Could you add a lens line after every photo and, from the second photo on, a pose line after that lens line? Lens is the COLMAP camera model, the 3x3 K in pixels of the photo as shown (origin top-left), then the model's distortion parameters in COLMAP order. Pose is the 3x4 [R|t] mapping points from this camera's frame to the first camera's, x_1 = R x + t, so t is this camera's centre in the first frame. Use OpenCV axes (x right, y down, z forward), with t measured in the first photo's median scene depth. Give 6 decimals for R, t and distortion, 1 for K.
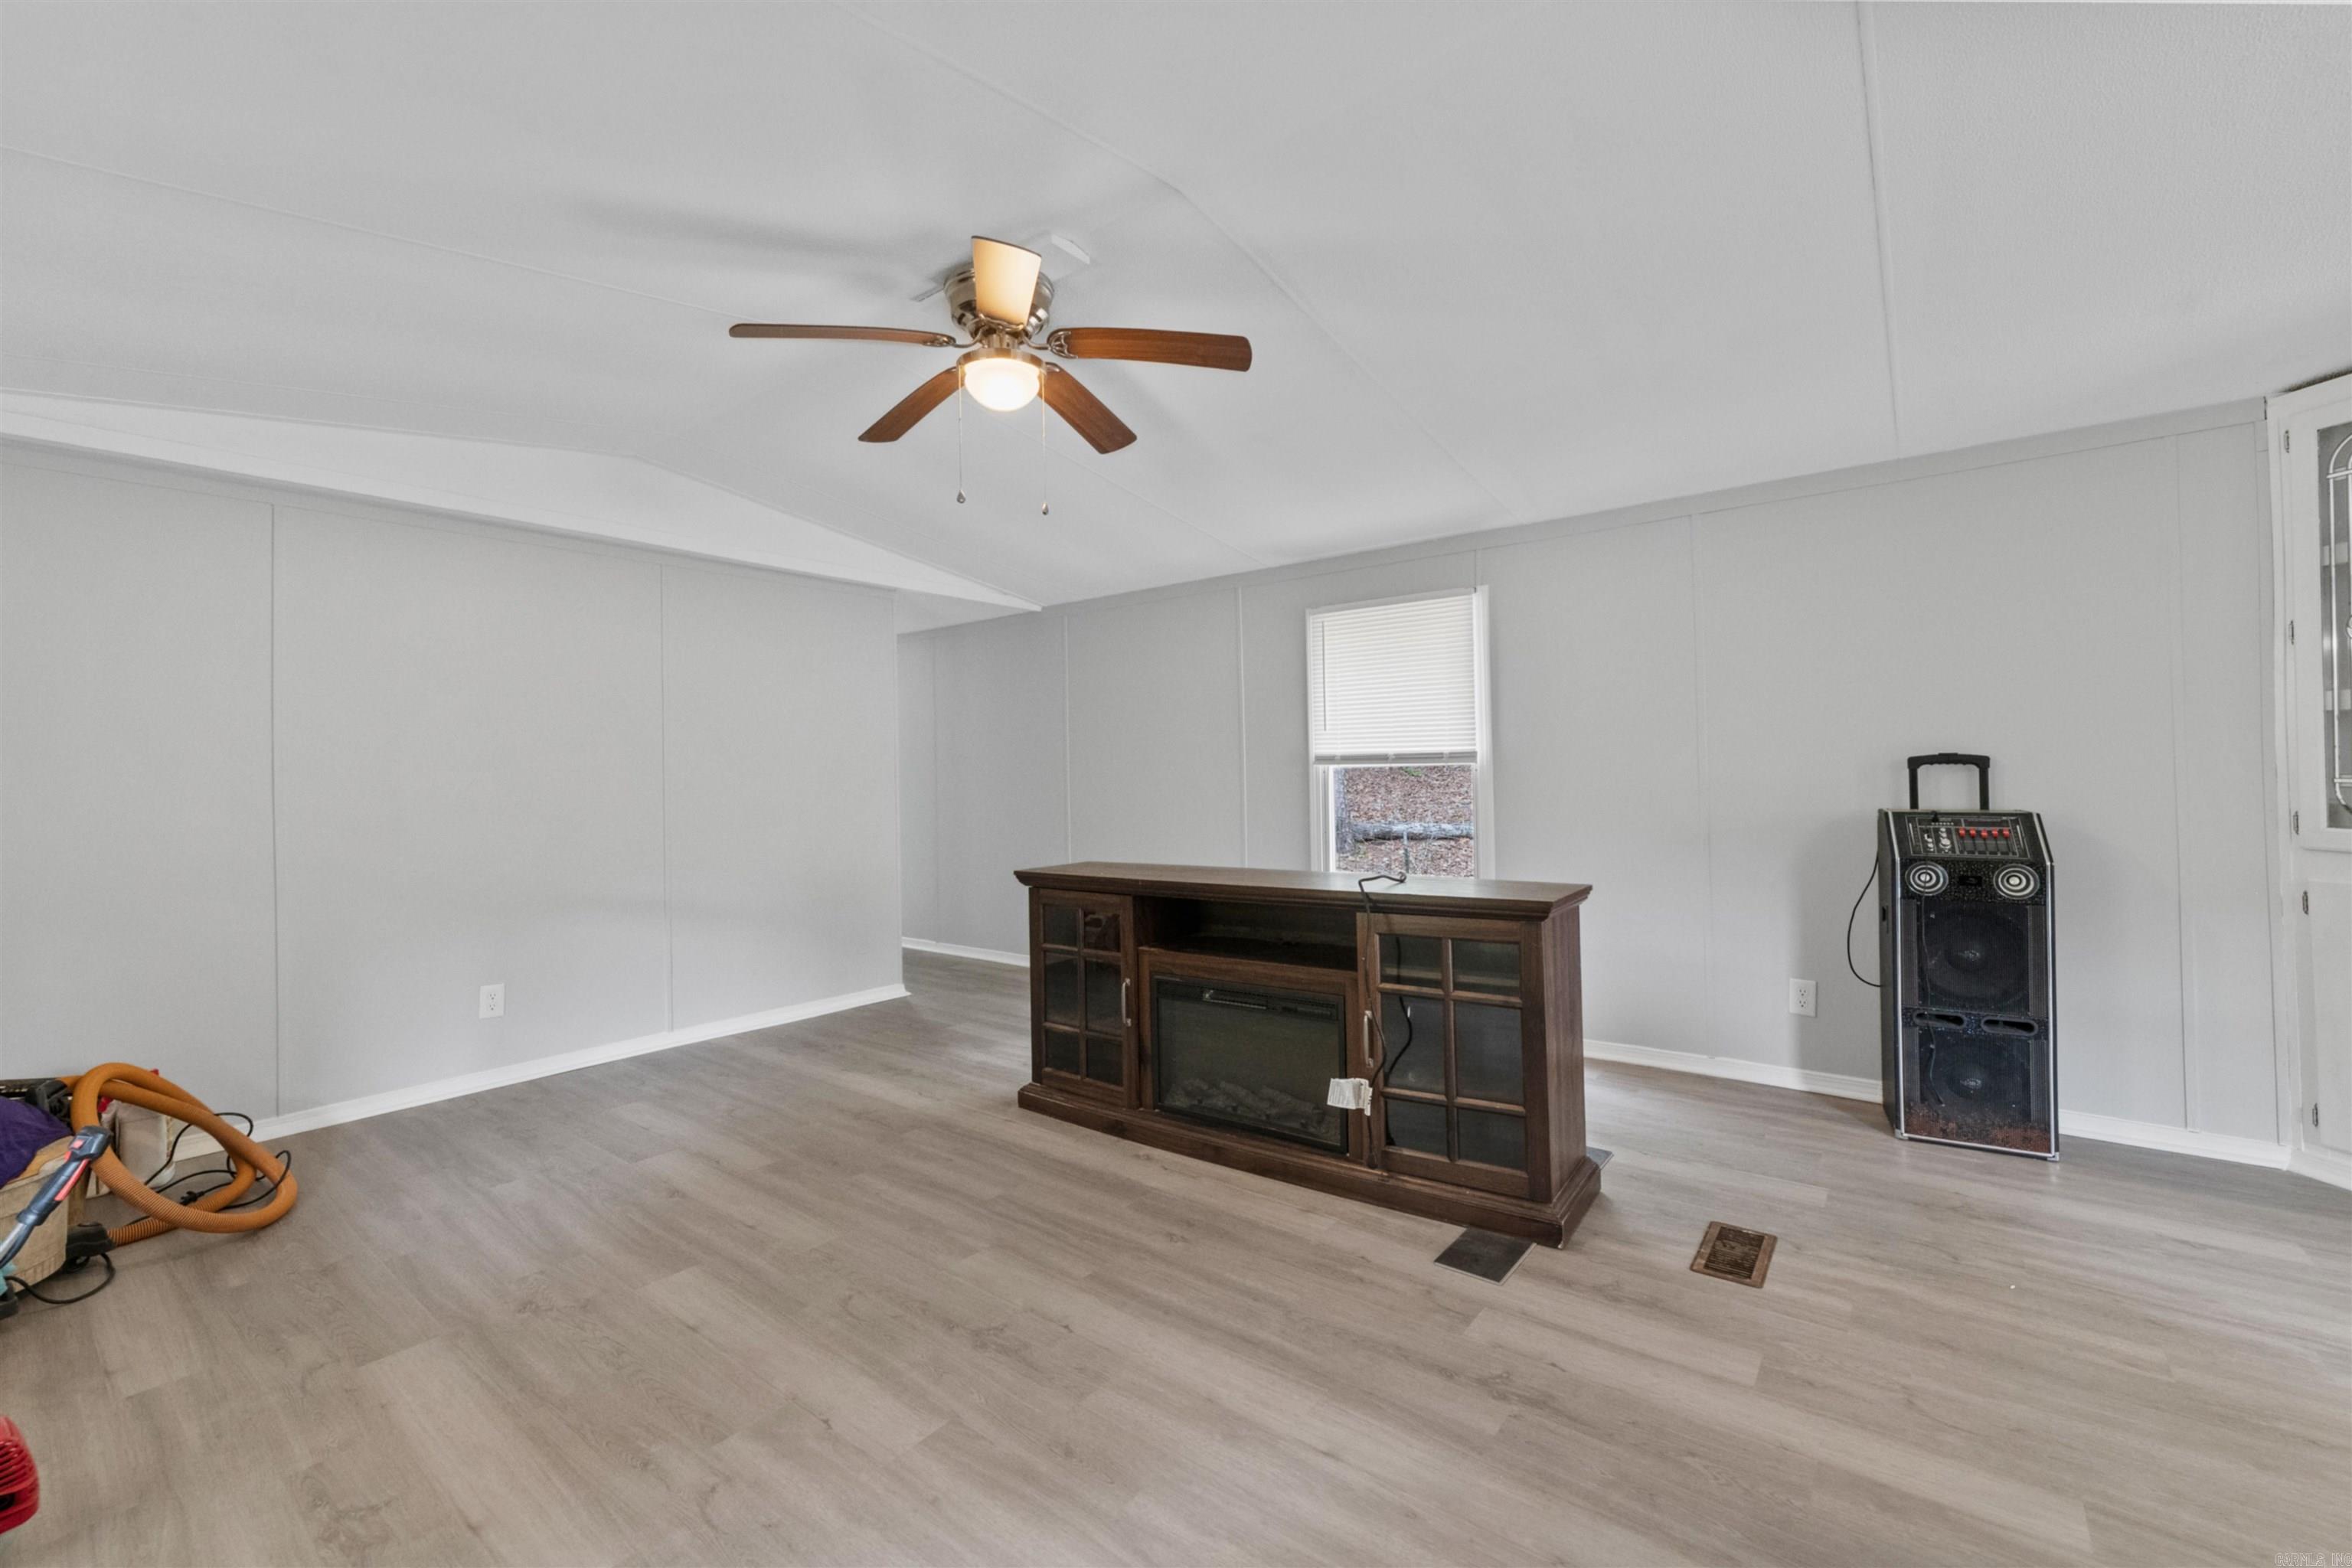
lens RADIAL K [[972.9, 0, 1179.8], [0, 972.9, 768.2], [0, 0, 1]] dist [0.003172, 0.000139]
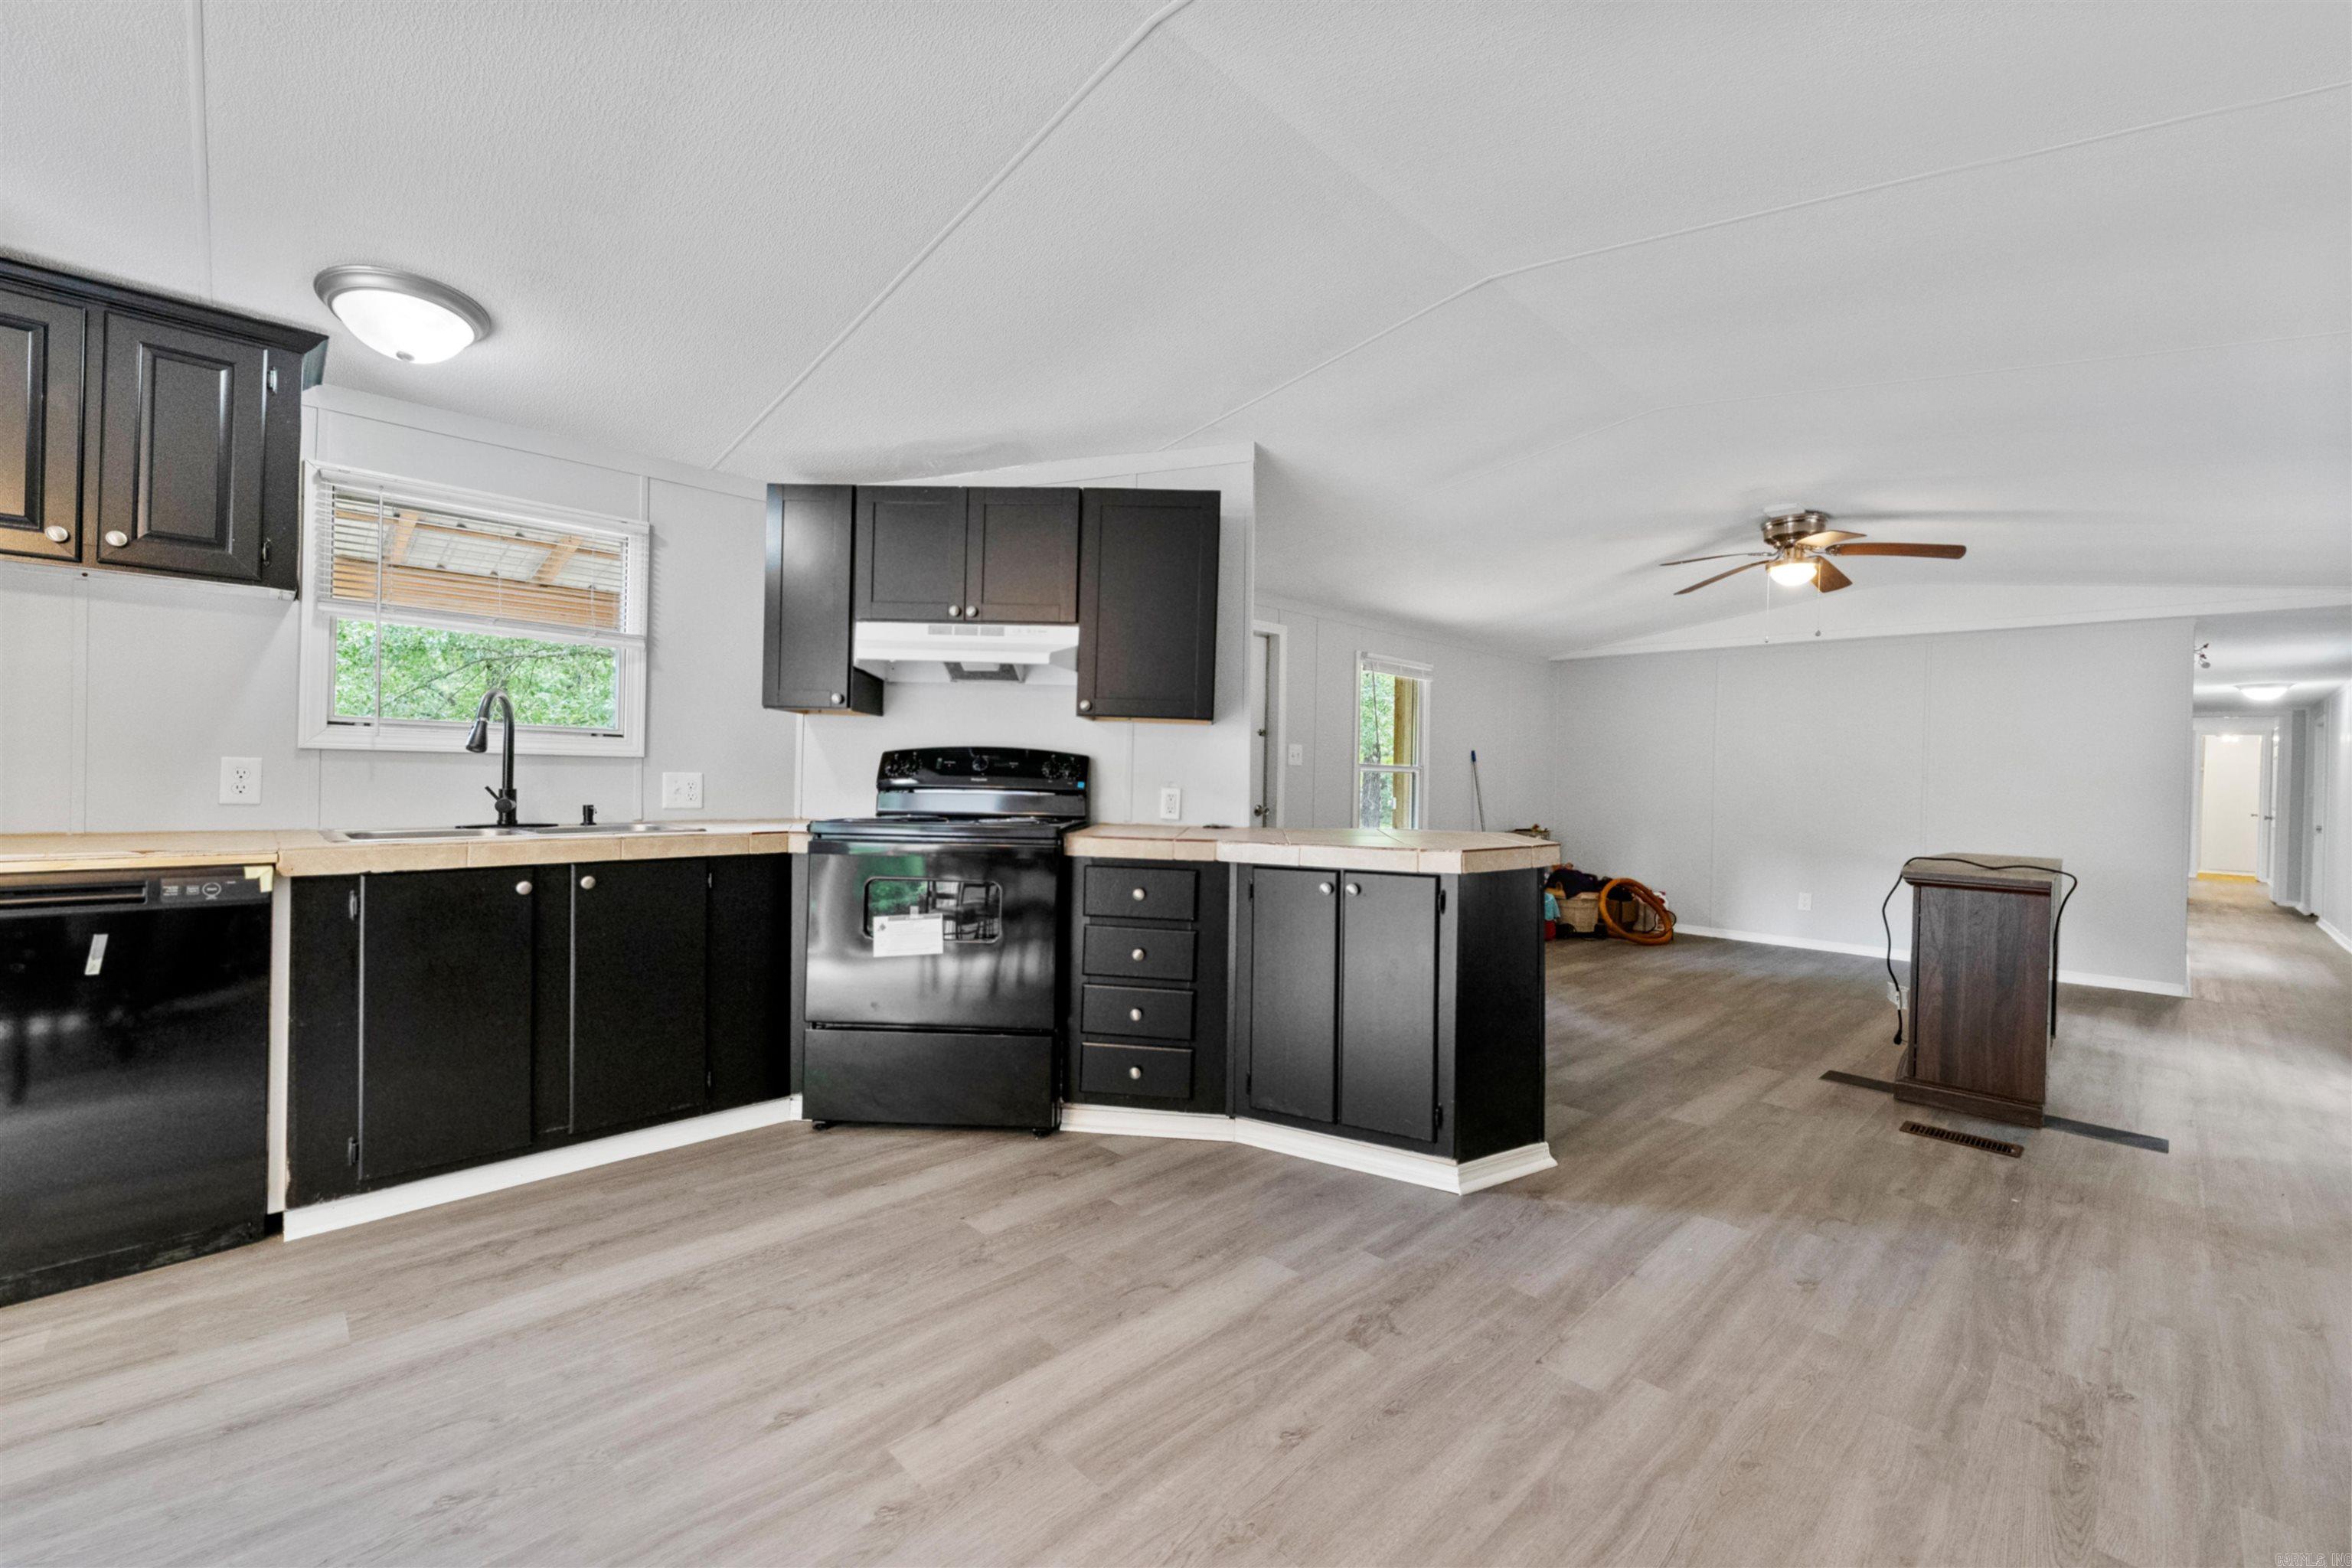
lens RADIAL K [[957.3, 0, 1178.9], [0, 957.3, 780.9], [0, 0, 1]] dist [0.001827, -0.000542]
pose [[-0.130911, 0.018885, -0.991214, 1.804872], [-0.017074, 0.999627, 0.021300, -0.013712], [0.991247, 0.019712, -0.130540, 0.067914]]
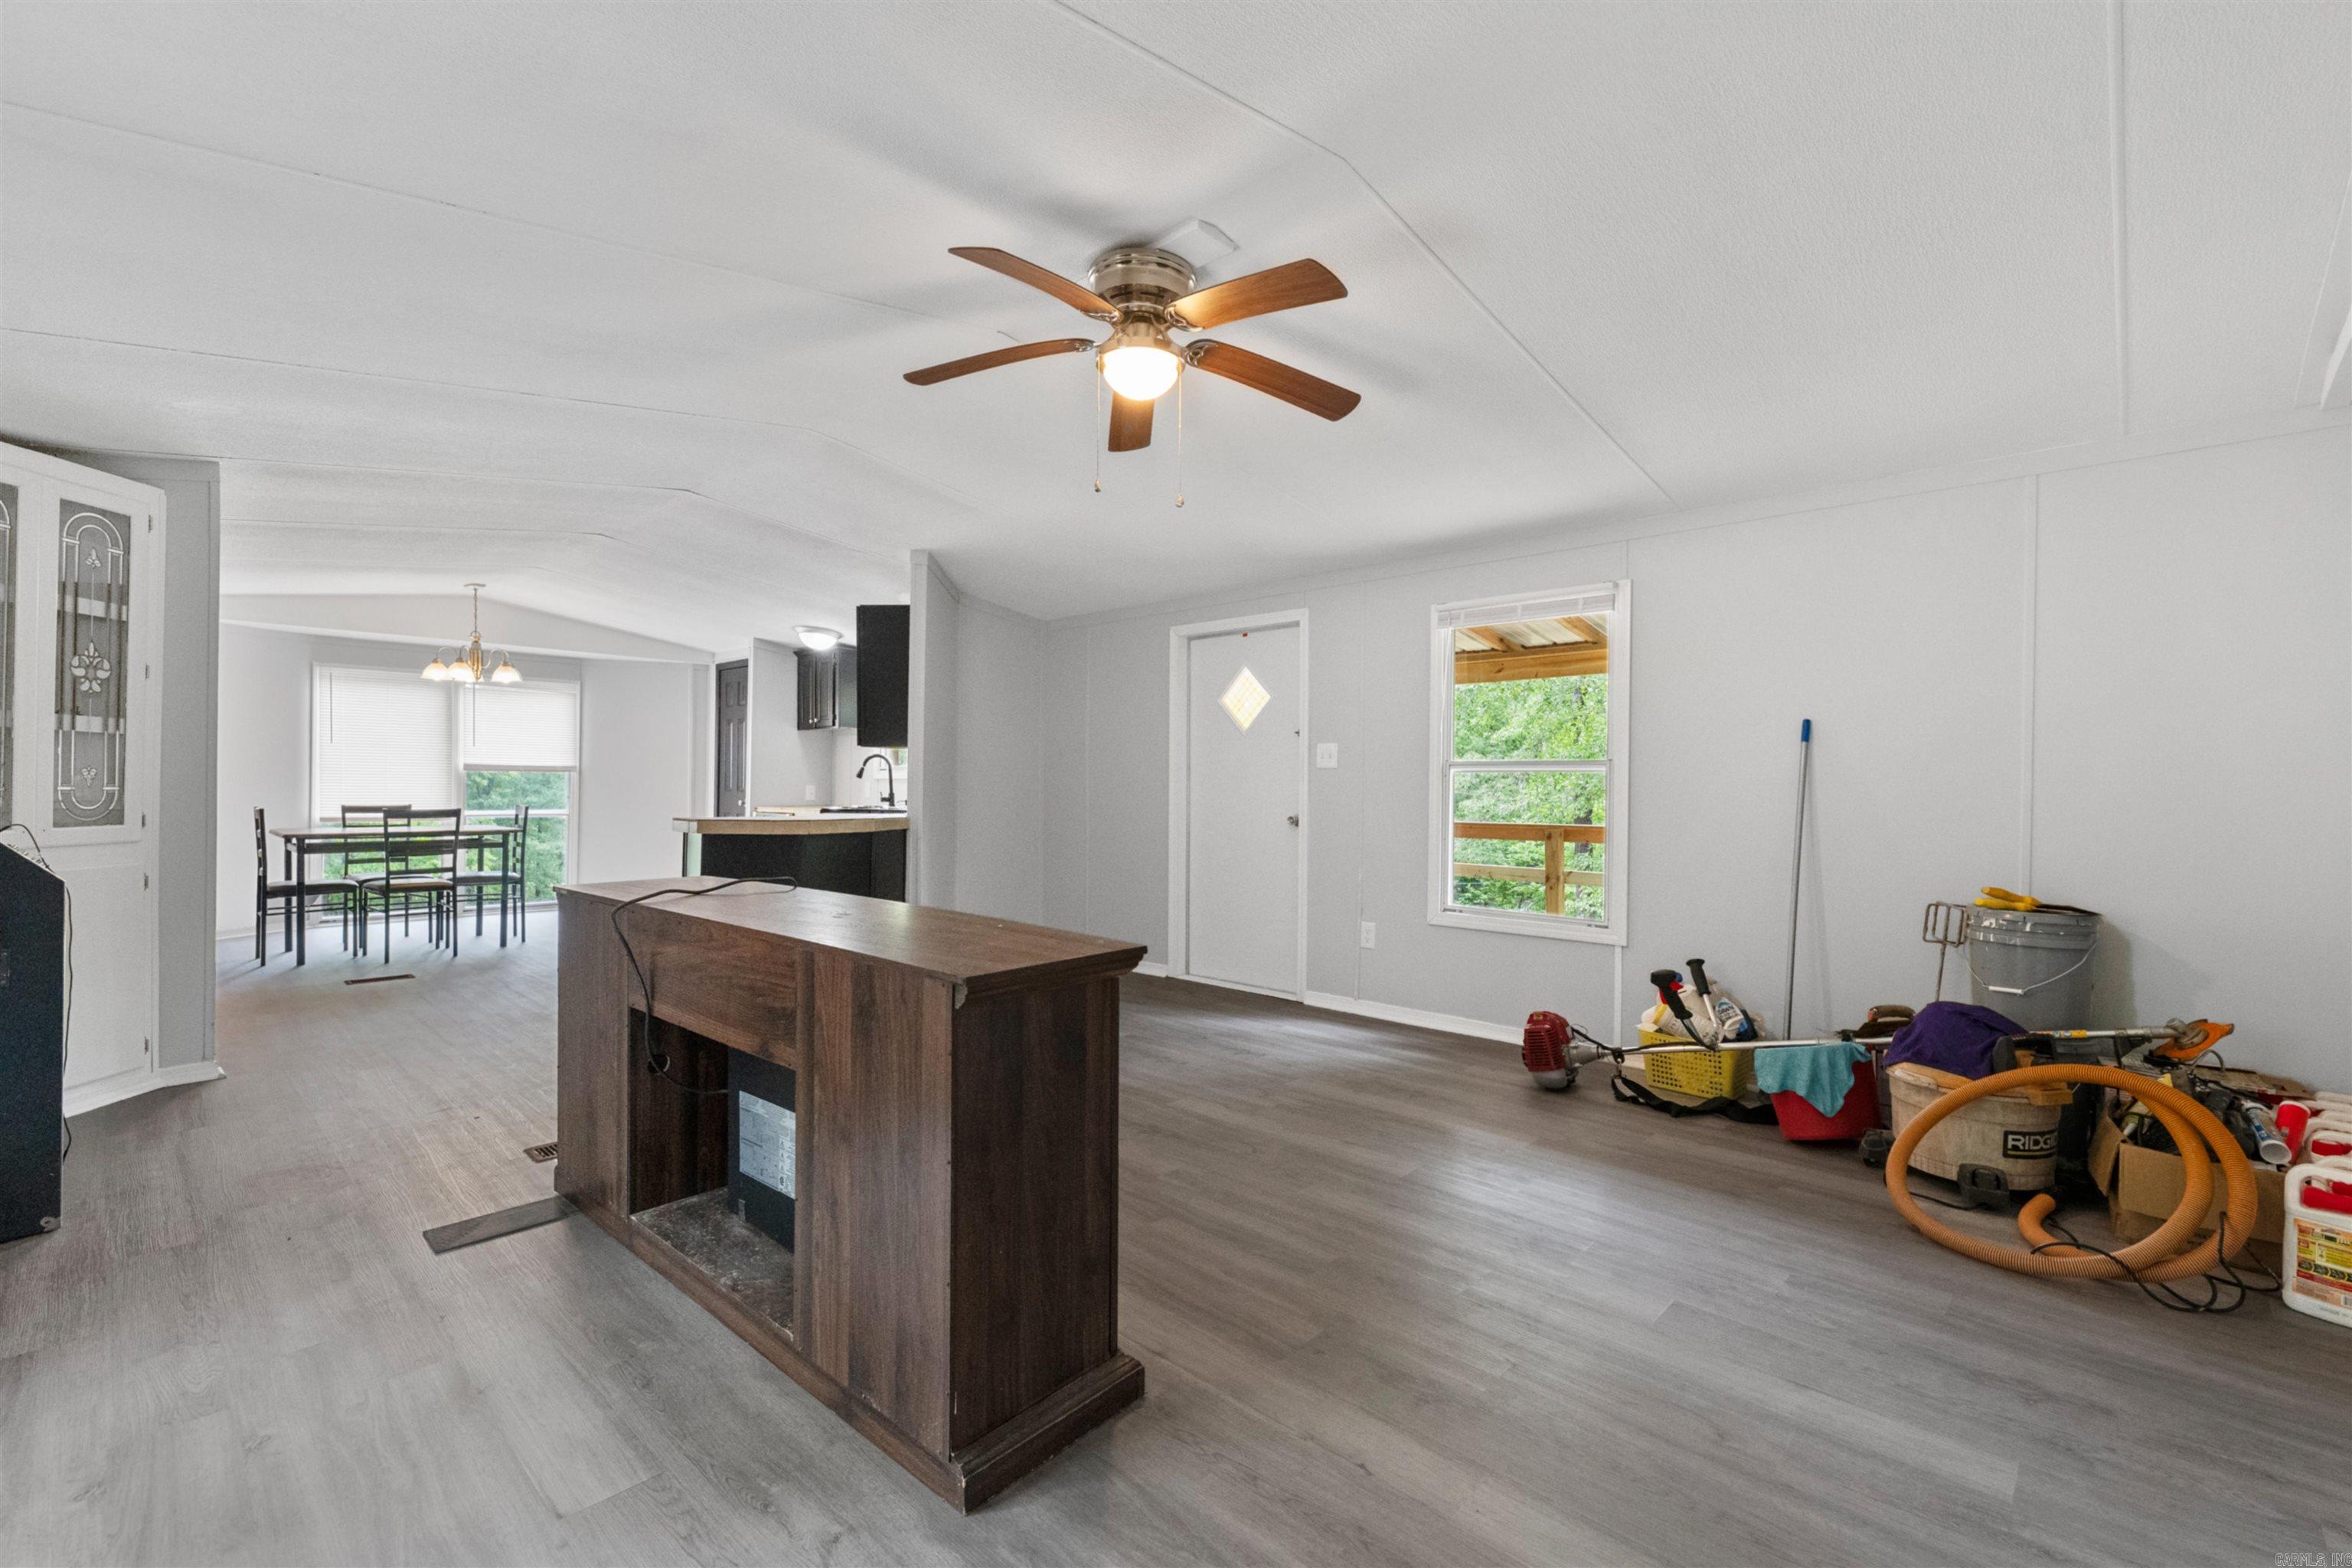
lens RADIAL K [[999.1, 0, 1197.3], [0, 999.1, 789.9], [0, 0, 1]] dist [-0.003606, -0.000383]
pose [[-0.996908, 0.011176, 0.077774, -0.312085], [0.011327, 0.999935, 0.001504, 0.029491], [-0.077752, 0.002380, -0.996970, 1.992361]]
